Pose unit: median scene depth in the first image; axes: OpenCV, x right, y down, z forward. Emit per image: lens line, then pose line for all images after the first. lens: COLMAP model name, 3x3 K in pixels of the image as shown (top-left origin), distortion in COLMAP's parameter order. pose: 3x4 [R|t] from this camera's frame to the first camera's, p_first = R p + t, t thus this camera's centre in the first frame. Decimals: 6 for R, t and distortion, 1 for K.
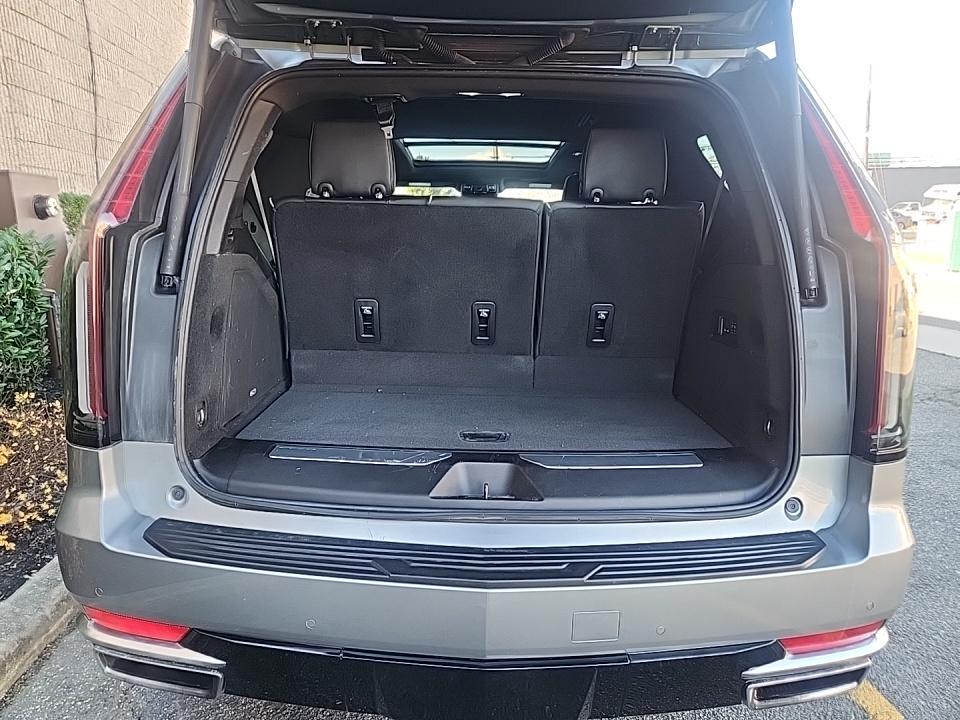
lens RADIAL K [[660.1, 0, 476.3], [0, 660.1, 362.7], [0, 0, 1]] dist [0.030070, -0.006877]
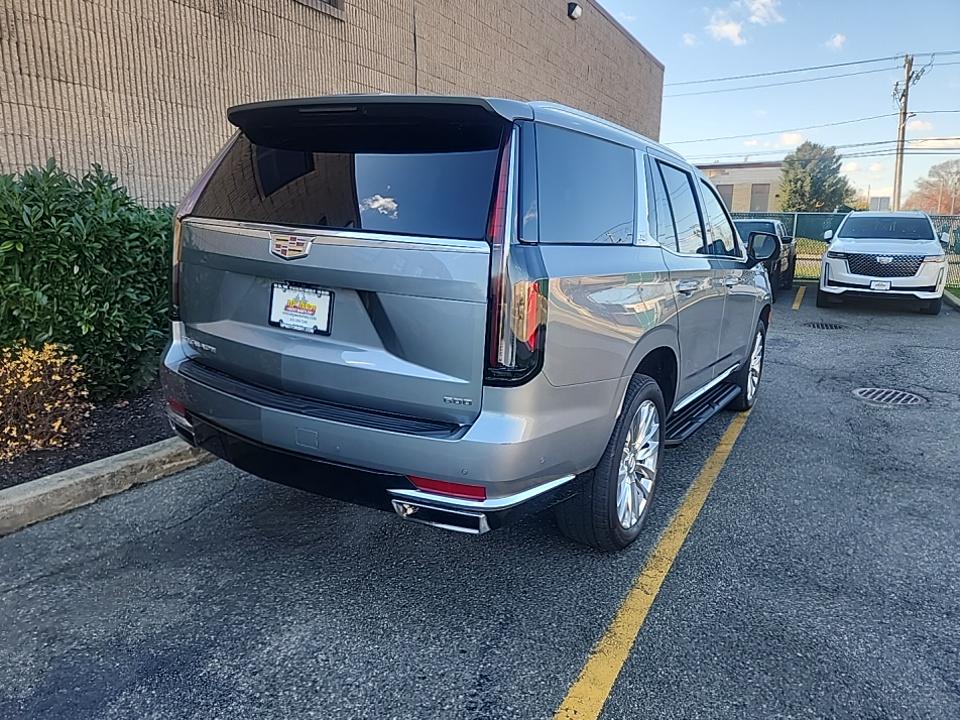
lens RADIAL K [[650.4, 0, 475.8], [0, 650.4, 355.3], [0, 0, 1]] dist [0.078229, -0.056110]
pose [[0.856333, 0.137332, -0.497829, 0.534726], [-0.136910, 0.989871, 0.037564, 0.011247], [0.497945, 0.035991, 0.866462, -0.136102]]
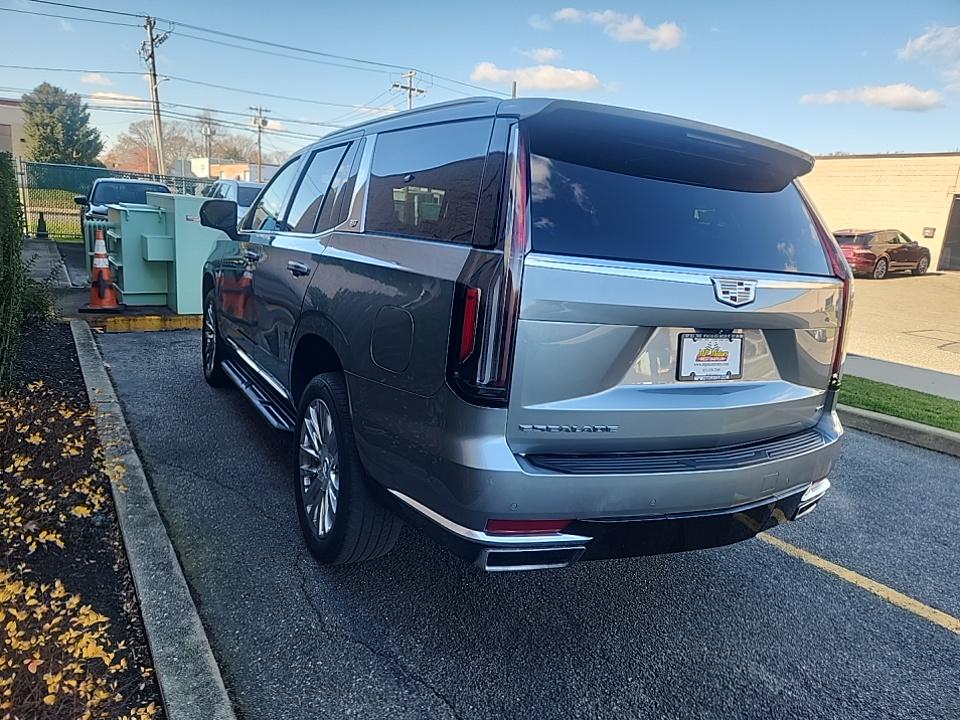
lens RADIAL K [[660.1, 0, 476.3], [0, 660.1, 362.7], [0, 0, 1]] dist [0.030070, -0.006877]
pose [[0.868022, -0.031646, 0.495516, -0.529123], [0.010882, 0.998940, 0.044735, -0.012459], [-0.496406, -0.033438, 0.867446, -0.076000]]
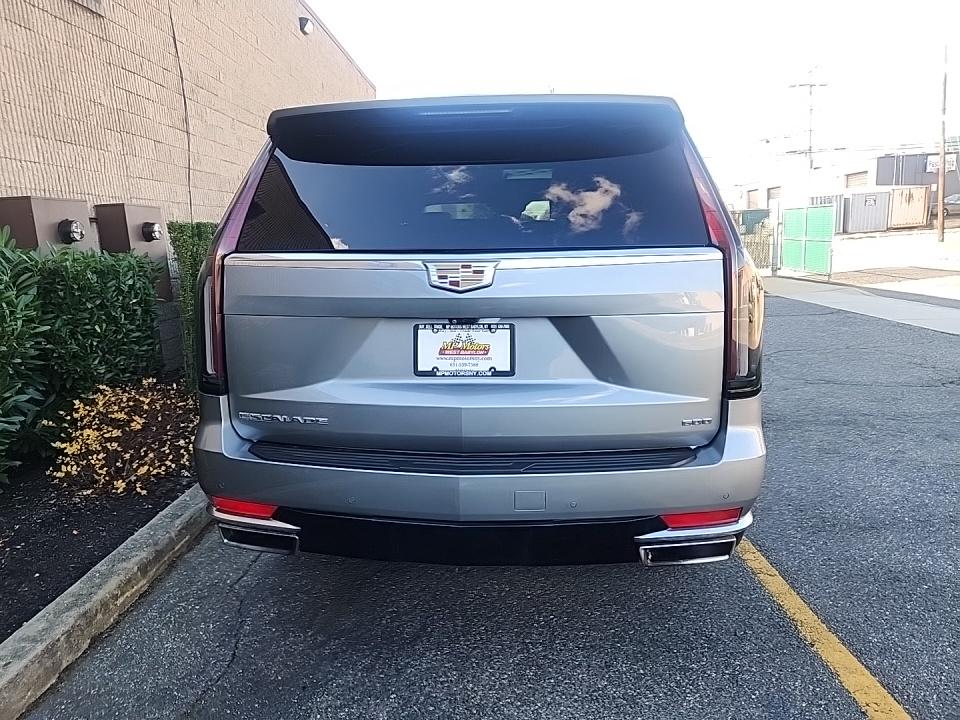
lens RADIAL K [[650.4, 0, 475.8], [0, 650.4, 355.3], [0, 0, 1]] dist [0.078229, -0.056110]
pose [[0.995096, -0.017744, -0.097314, 0.075499], [0.016370, 0.999755, -0.014905, 0.027665], [0.097554, 0.013238, 0.995142, -0.197805]]
